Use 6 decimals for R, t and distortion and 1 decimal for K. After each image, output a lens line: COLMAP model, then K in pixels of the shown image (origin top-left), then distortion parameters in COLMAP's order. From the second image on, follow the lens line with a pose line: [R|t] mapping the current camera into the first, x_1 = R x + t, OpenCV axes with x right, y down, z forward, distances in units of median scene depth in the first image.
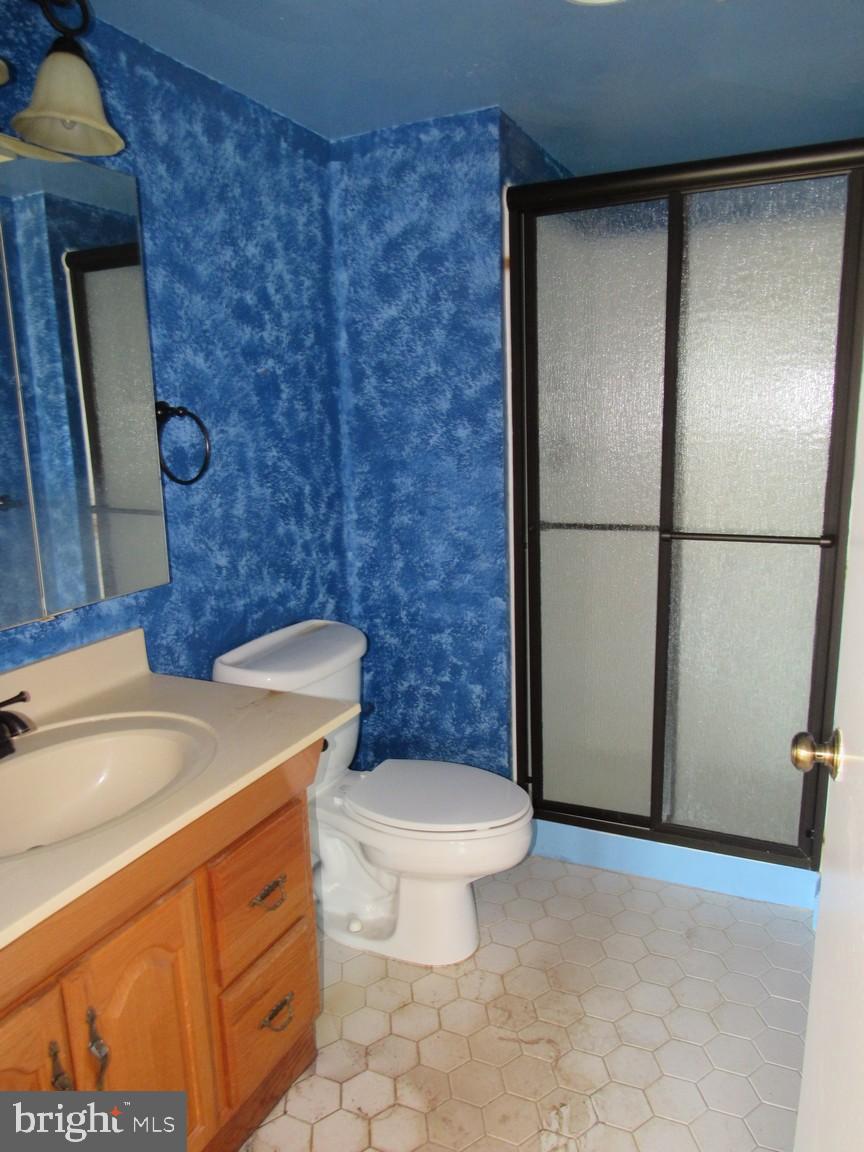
lens RADIAL K [[840.2, 0, 432.8], [0, 840.2, 577.3], [0, 0, 1]] dist [-0.037585, 0.042122]
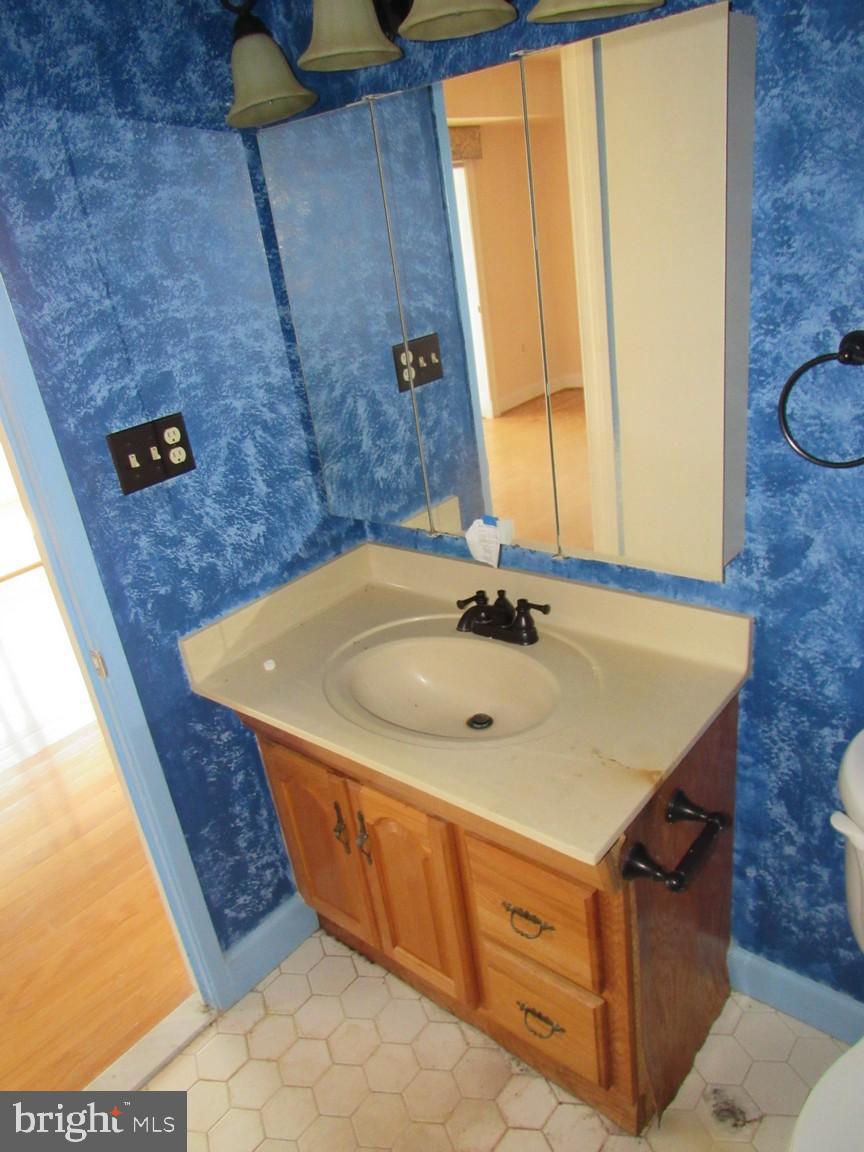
lens RADIAL K [[840.2, 0, 431.6], [0, 840.2, 577.3], [0, 0, 1]] dist [-0.037585, 0.042122]
pose [[-0.260556, 0.436314, -0.861244, 0.418615], [-0.054964, 0.883906, 0.464424, -0.342575], [0.963893, 0.168346, -0.206326, 0.898730]]
